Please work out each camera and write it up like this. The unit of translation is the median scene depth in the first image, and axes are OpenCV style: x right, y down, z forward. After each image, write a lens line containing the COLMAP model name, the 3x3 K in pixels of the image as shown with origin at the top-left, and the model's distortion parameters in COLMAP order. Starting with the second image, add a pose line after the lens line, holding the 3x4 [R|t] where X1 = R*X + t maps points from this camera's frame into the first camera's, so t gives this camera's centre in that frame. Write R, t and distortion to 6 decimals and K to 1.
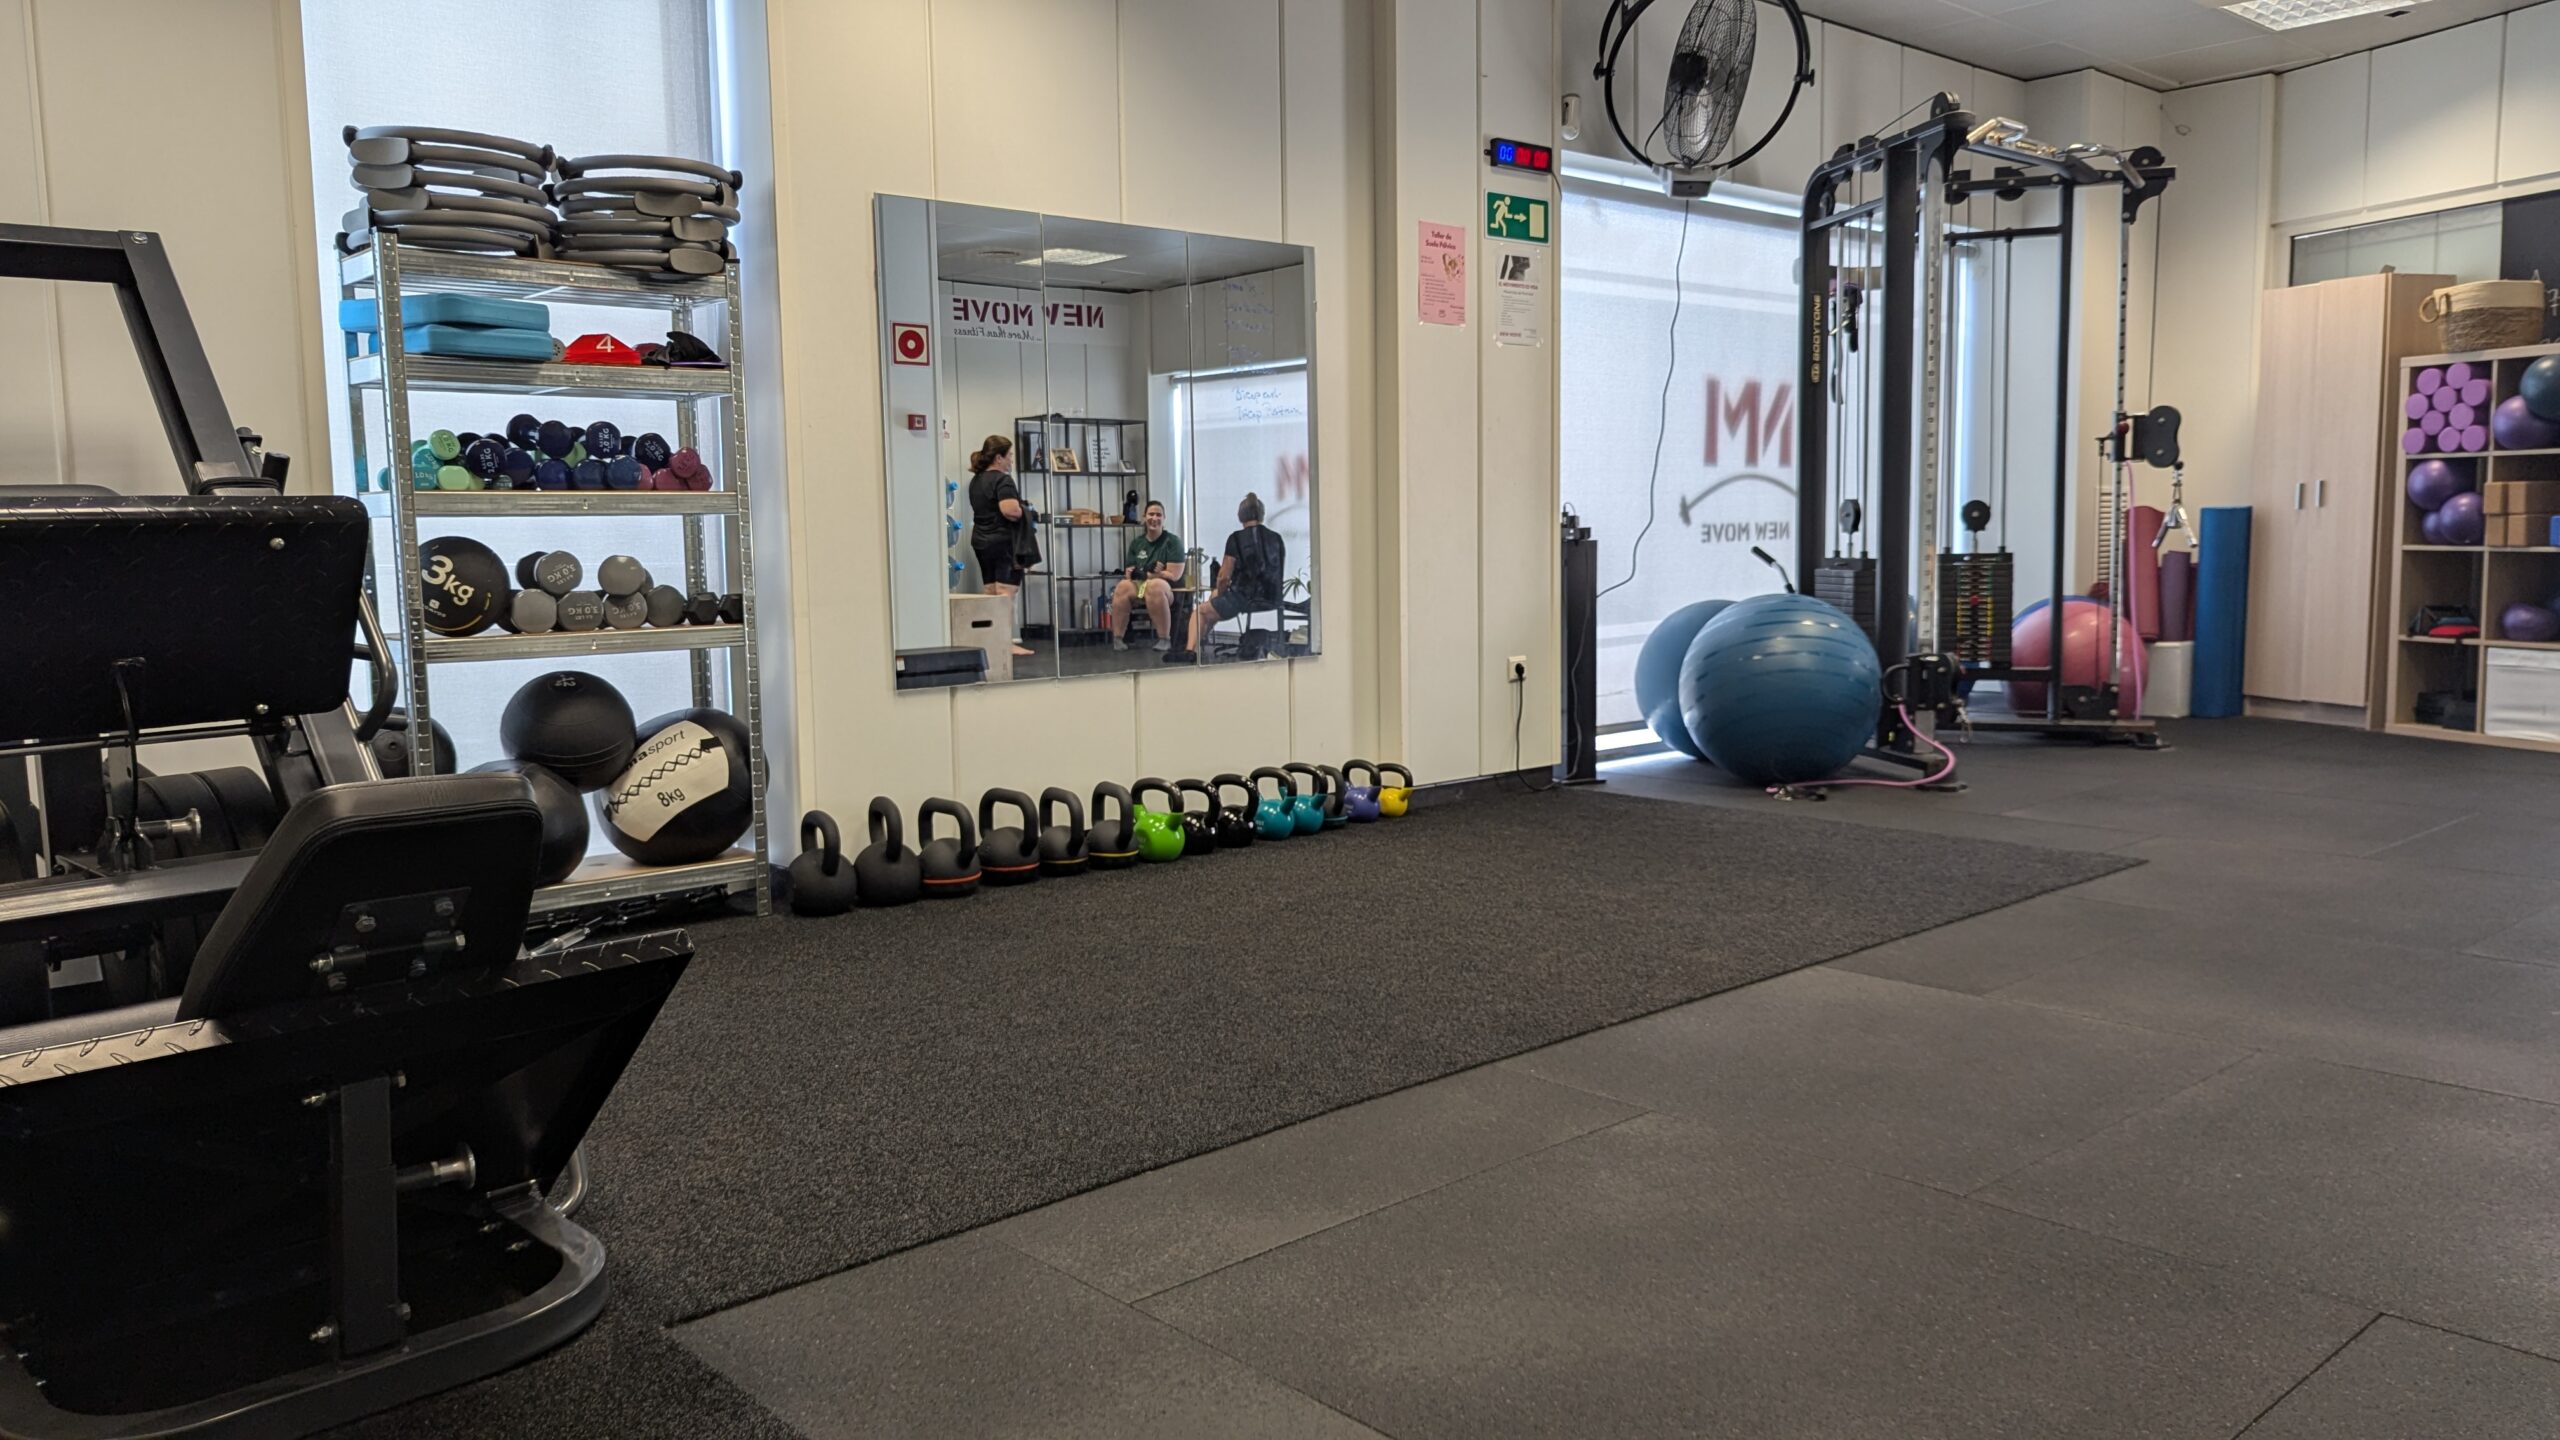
lens RADIAL K [[1886.6, 0, 1292.3], [0, 1886.6, 734.5], [0, 0, 1]] dist [0.043874, -0.003401]
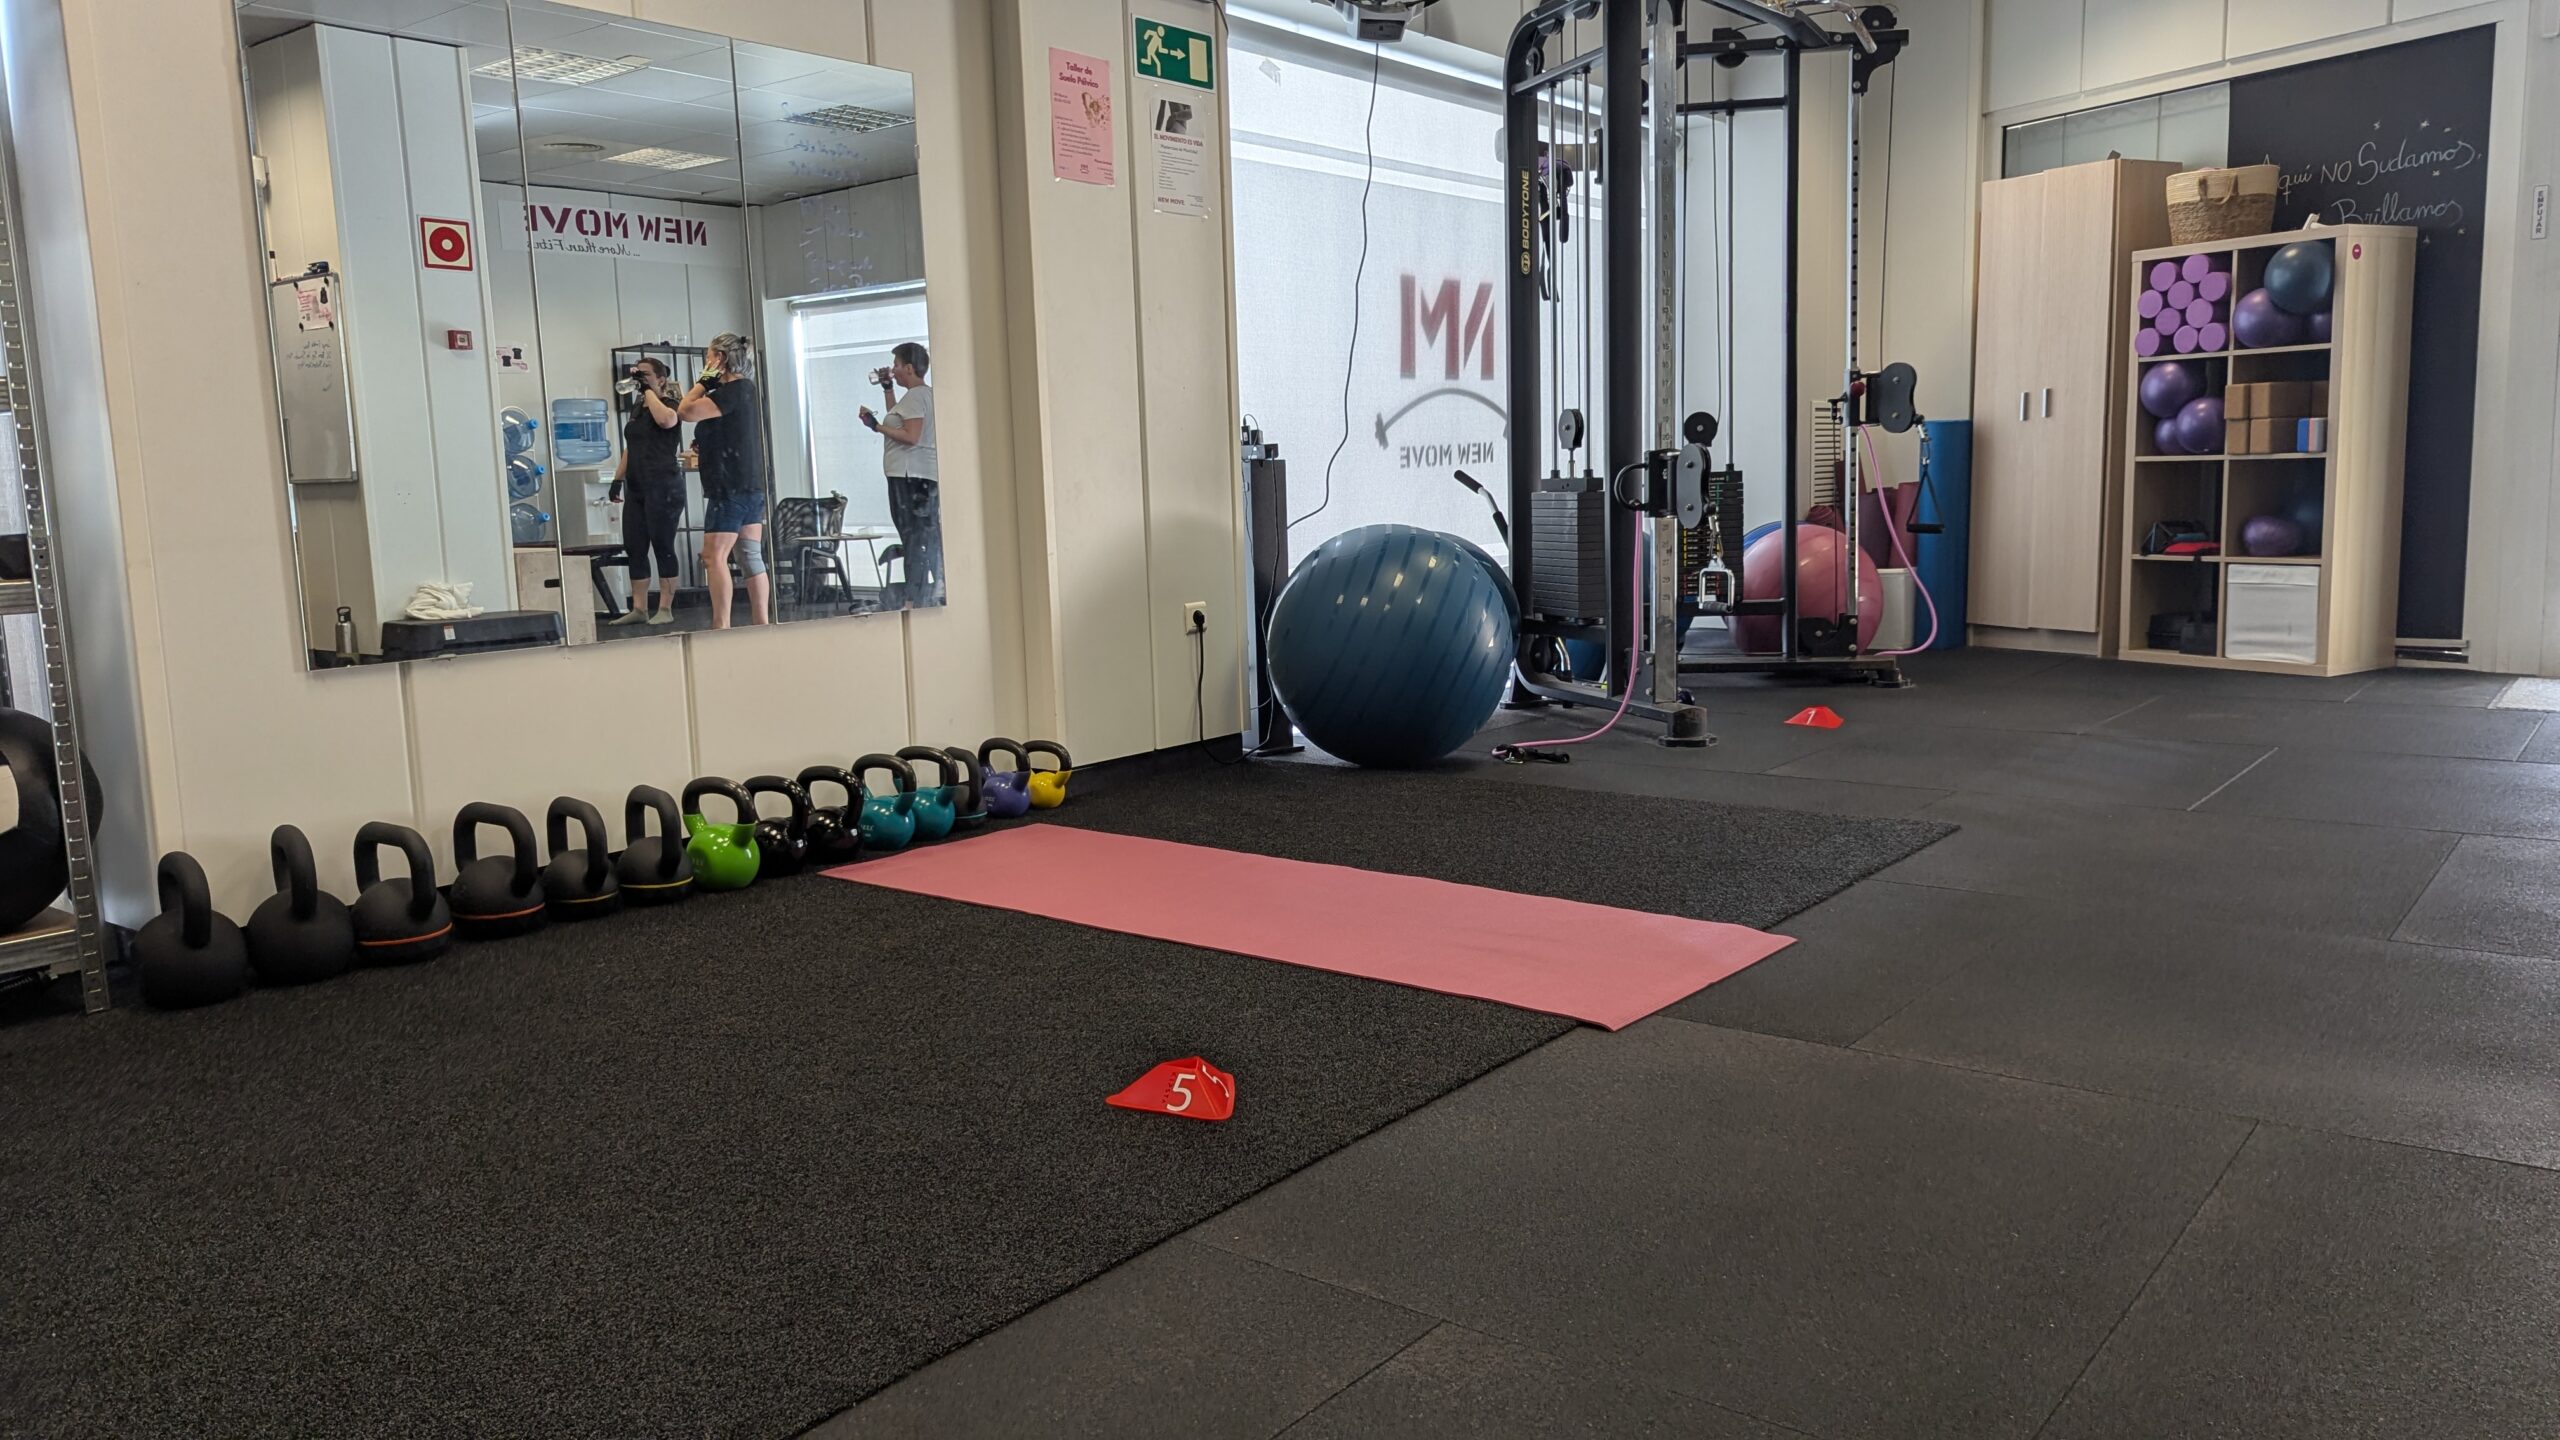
lens RADIAL K [[1886.6, 0, 1292.3], [0, 1886.6, 734.5], [0, 0, 1]] dist [0.043874, -0.003401]
pose [[0.984954, -0.039113, 0.168334, 0.019044], [0.034970, 0.999010, 0.027507, -0.004537], [-0.169243, -0.021206, 0.985346, 0.170904]]
